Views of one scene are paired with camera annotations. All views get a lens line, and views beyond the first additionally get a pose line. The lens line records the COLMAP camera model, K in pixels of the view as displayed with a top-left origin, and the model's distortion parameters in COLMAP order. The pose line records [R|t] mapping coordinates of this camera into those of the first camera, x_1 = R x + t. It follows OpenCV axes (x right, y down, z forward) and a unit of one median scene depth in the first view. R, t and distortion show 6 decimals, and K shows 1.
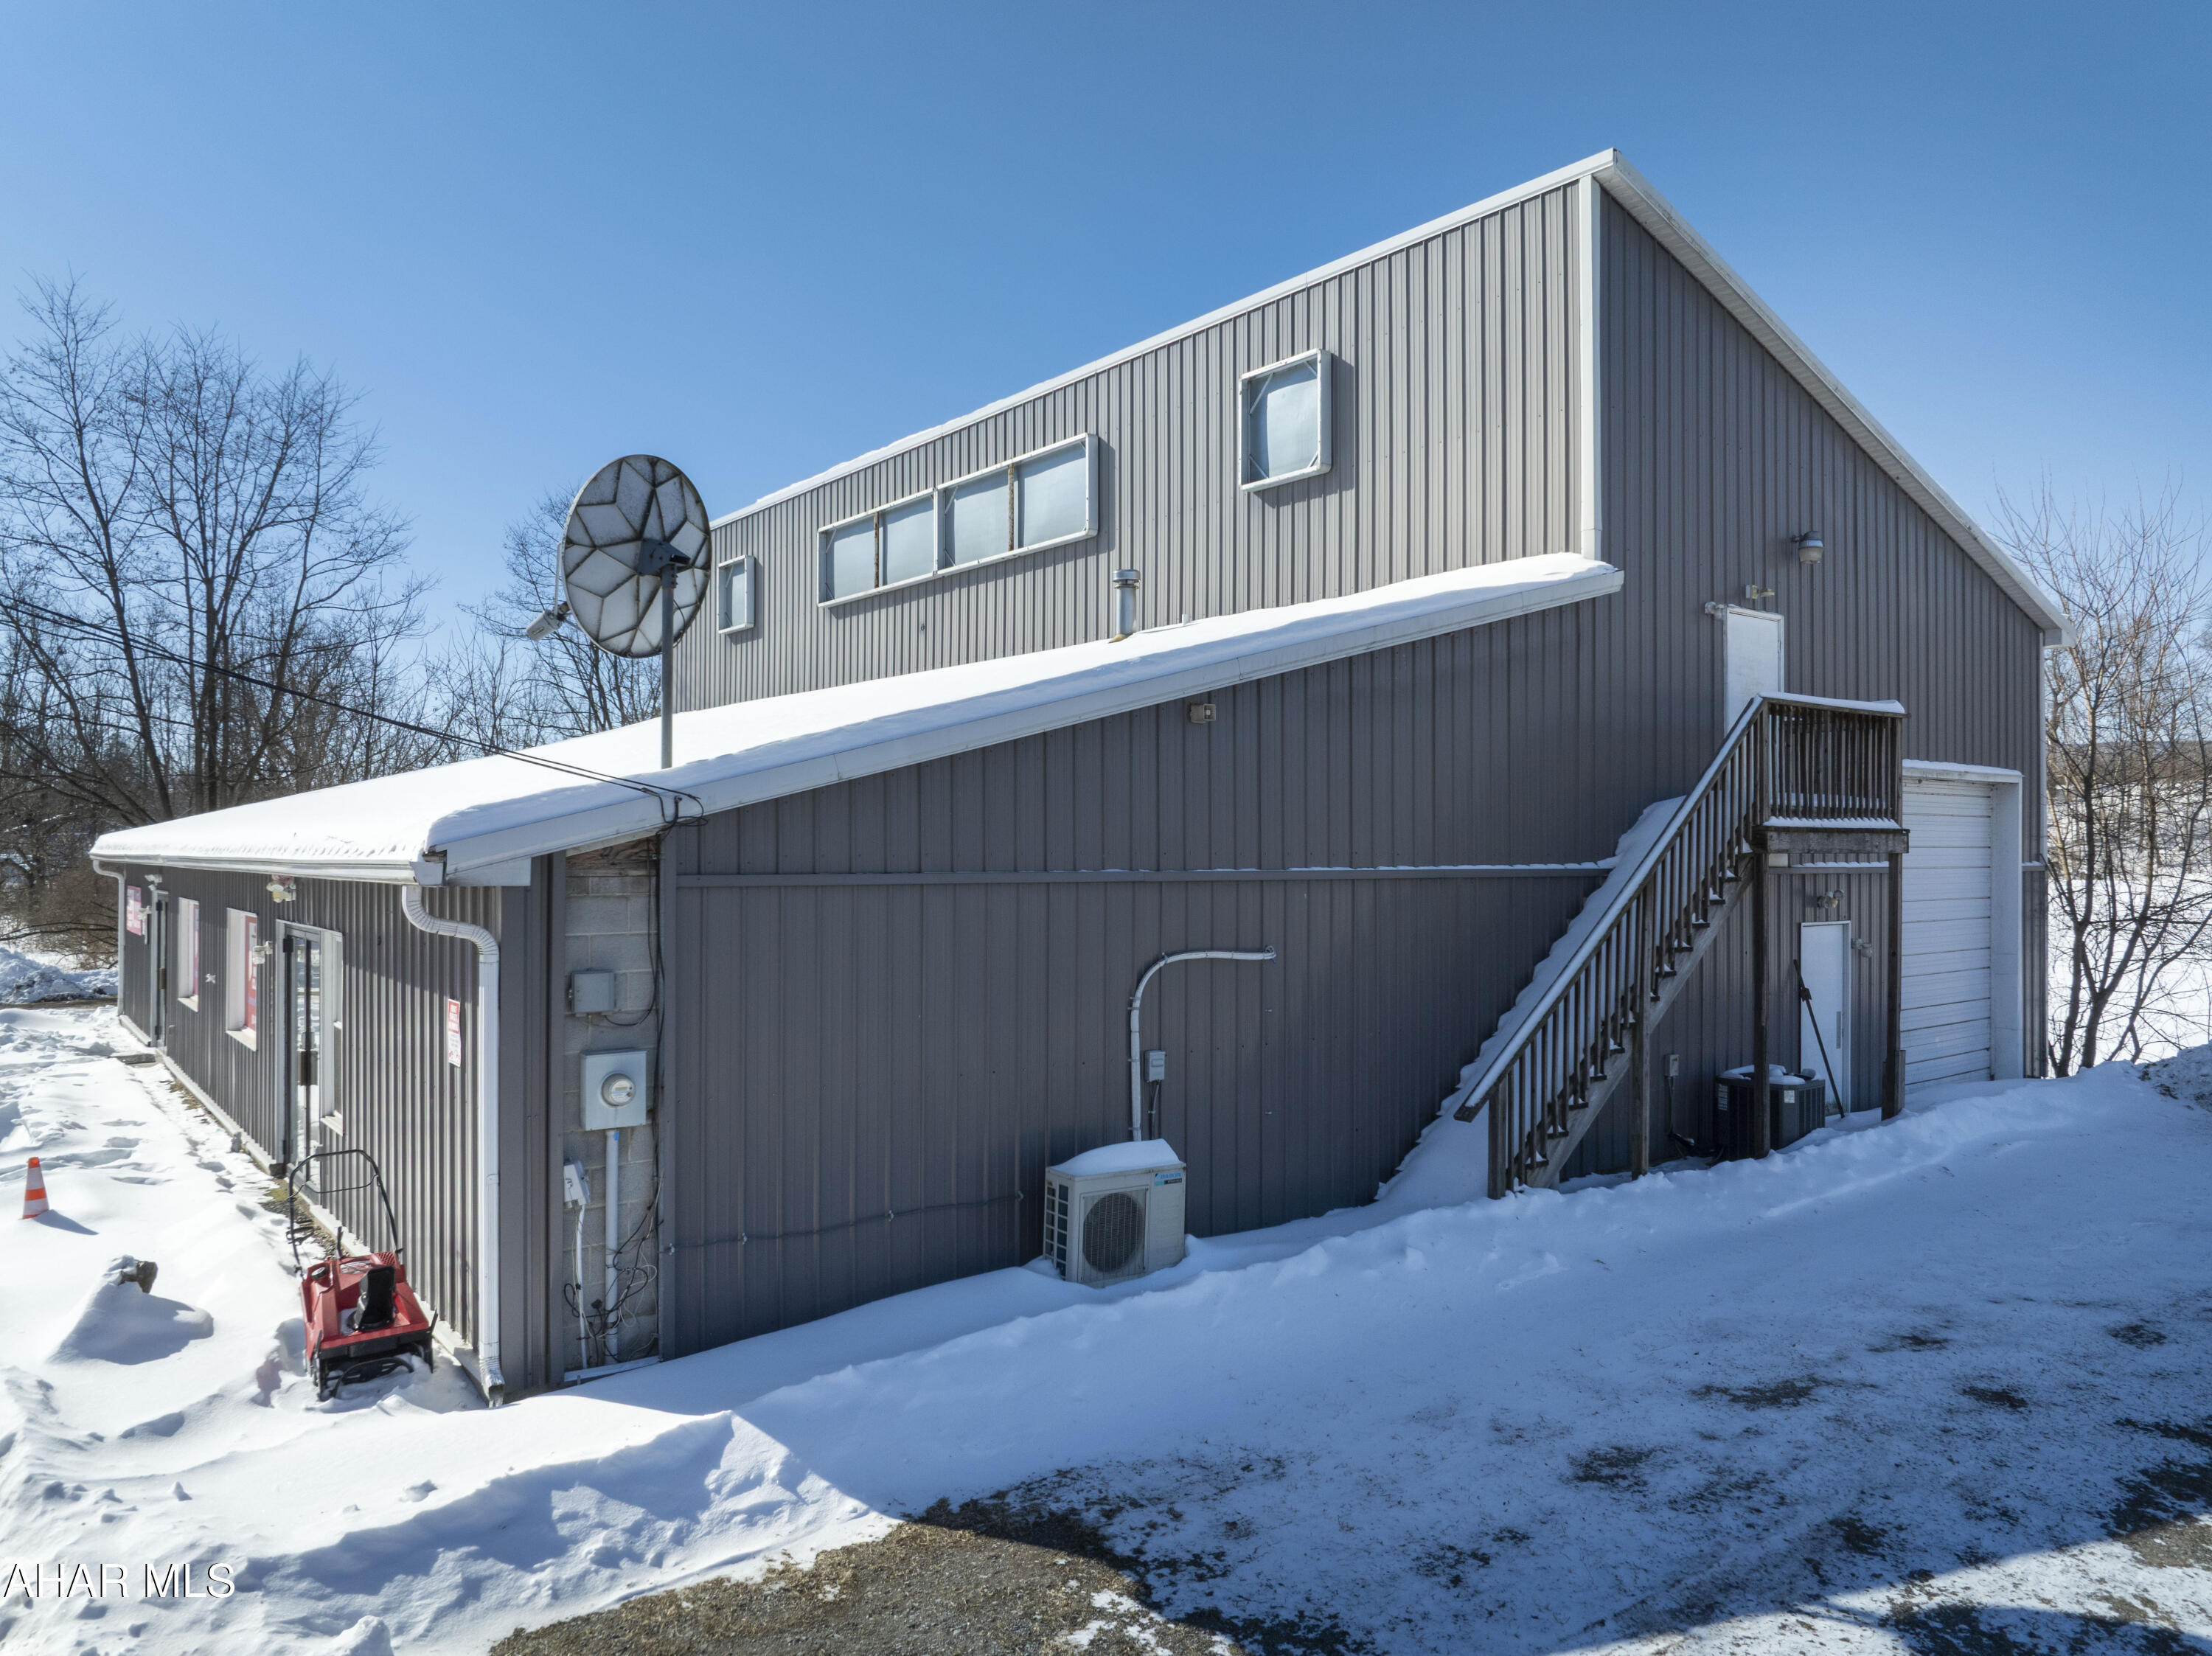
lens RADIAL K [[1554.2, 0, 1111.9], [0, 1554.2, 826.9], [0, 0, 1]] dist [-0.041862, 0.008011]
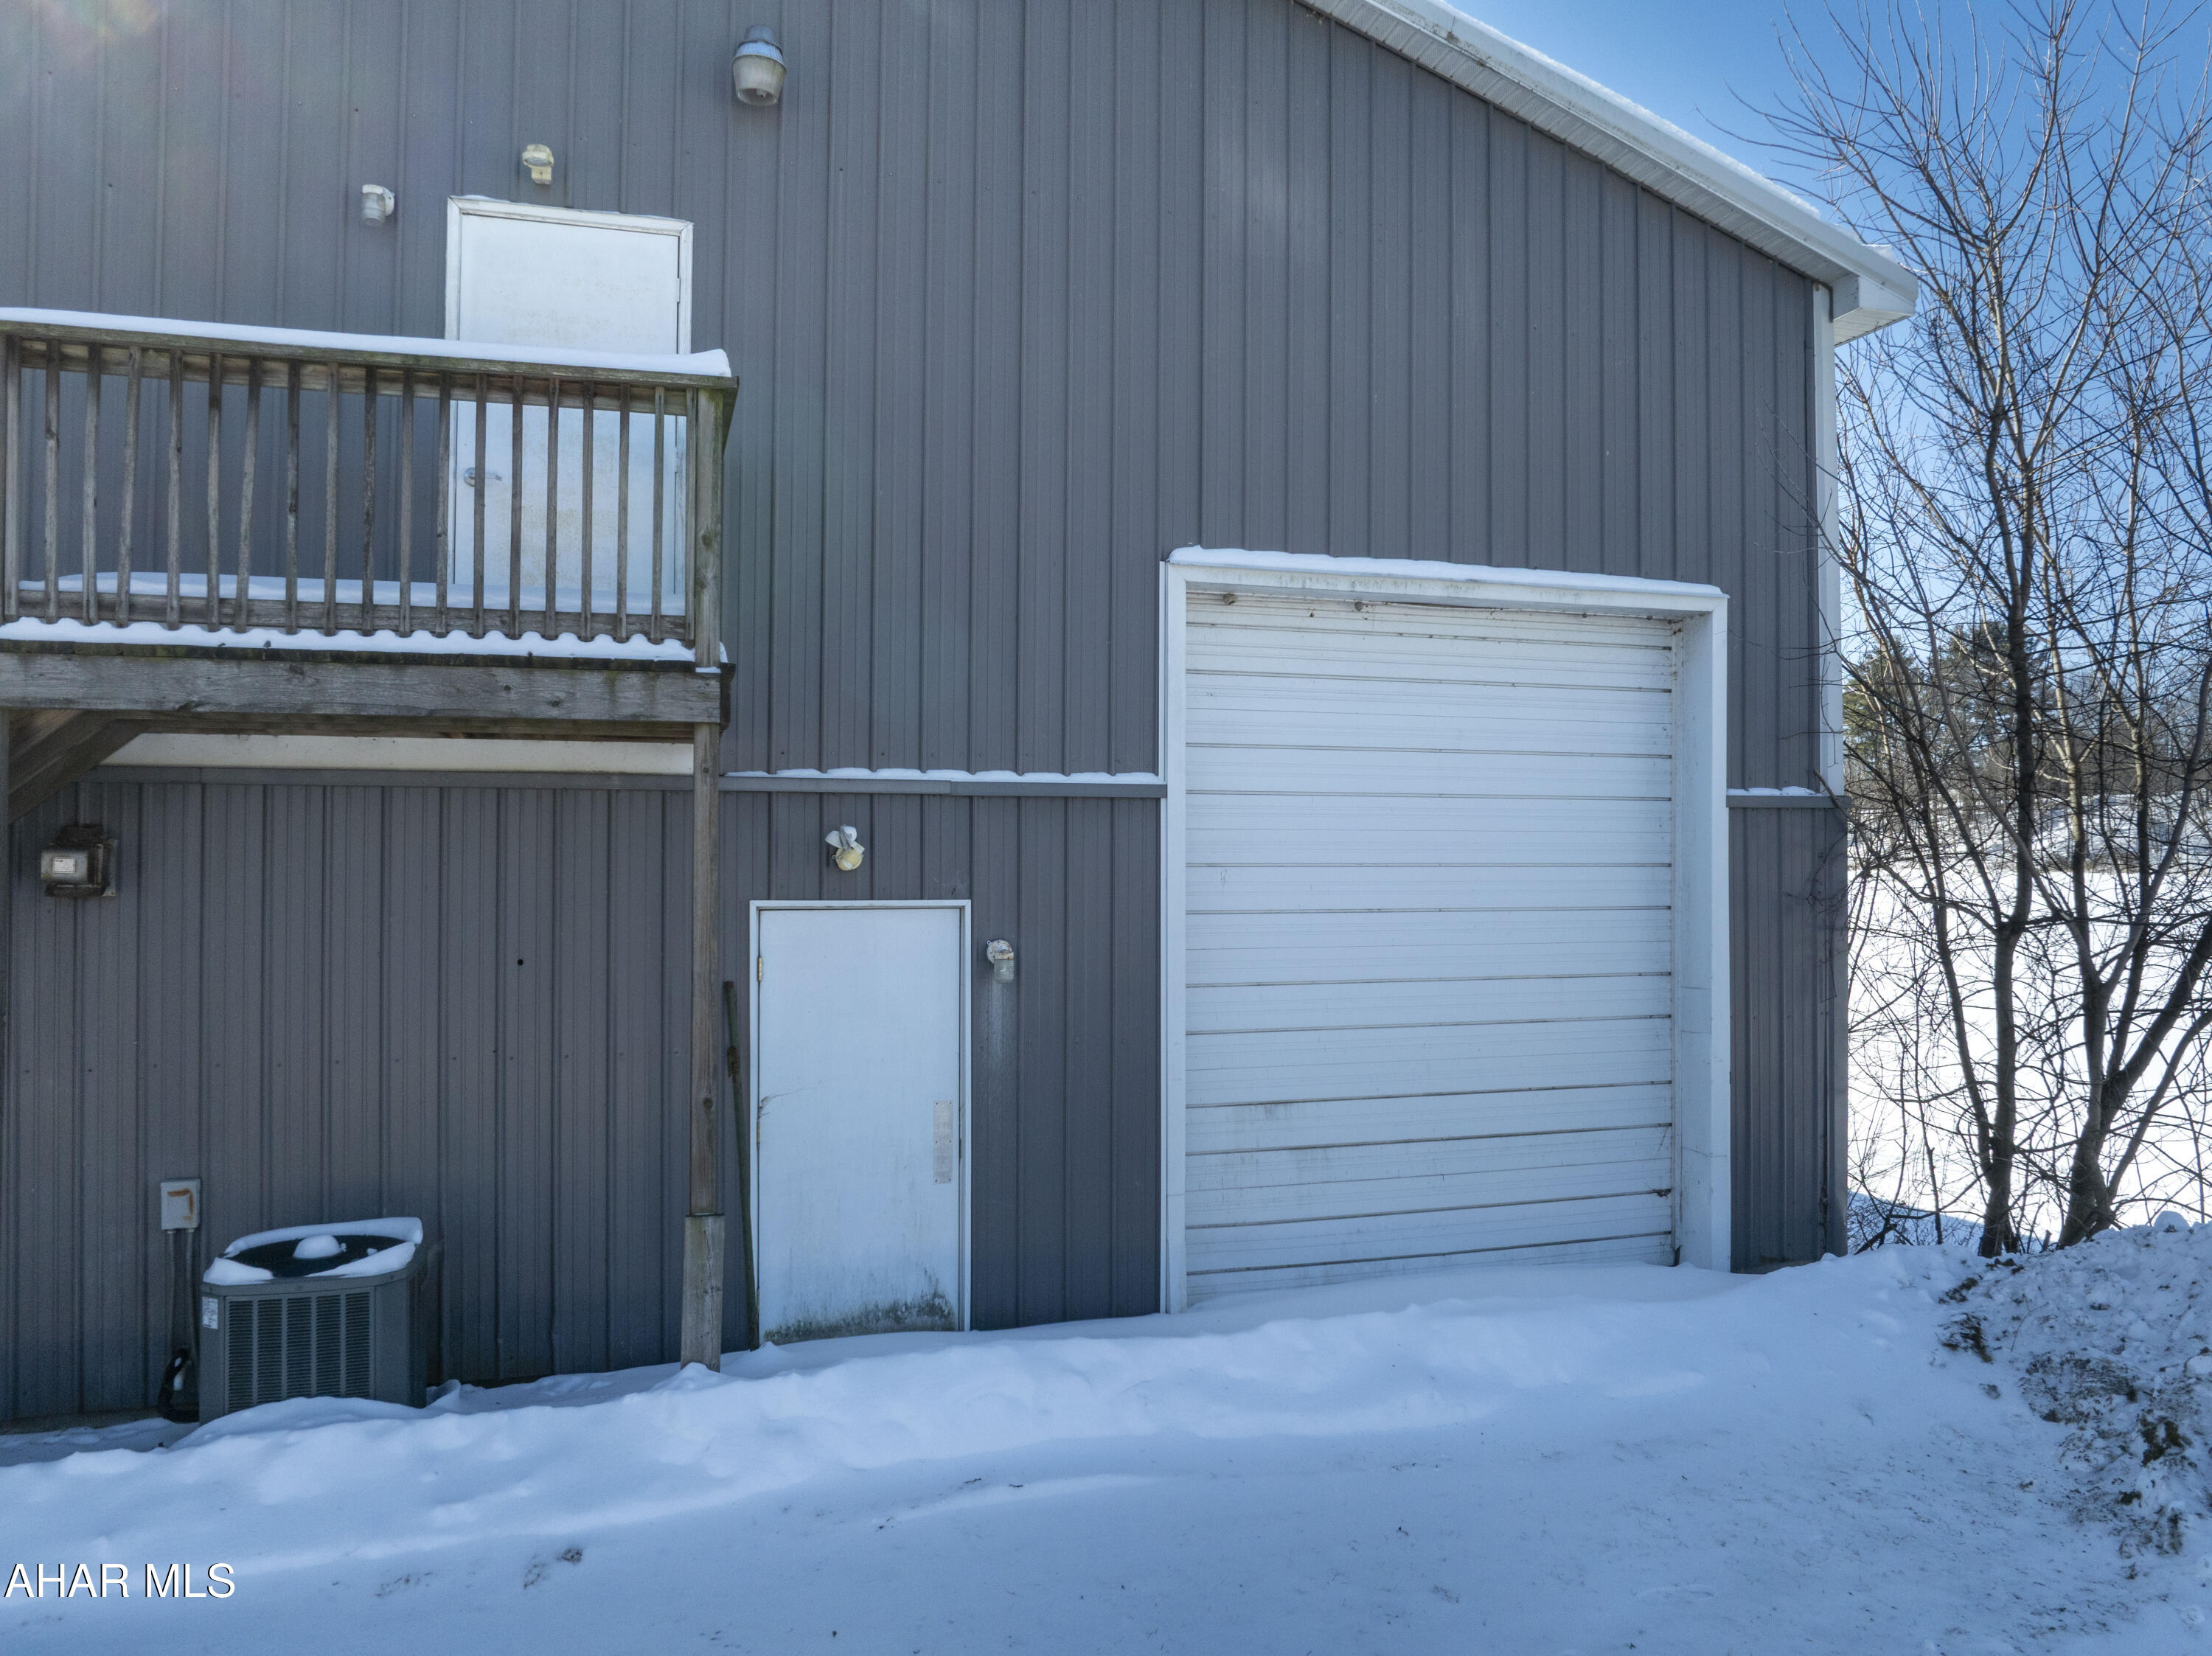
lens RADIAL K [[1548.4, 0, 1105.9], [0, 1548.4, 767.5], [0, 0, 1]] dist [-0.052578, -0.000373]
pose [[0.937663, -0.006867, -0.347479, 0.579136], [-0.000908, 0.999753, -0.022209, 0.027436], [0.347546, 0.021140, 0.937425, 0.512685]]
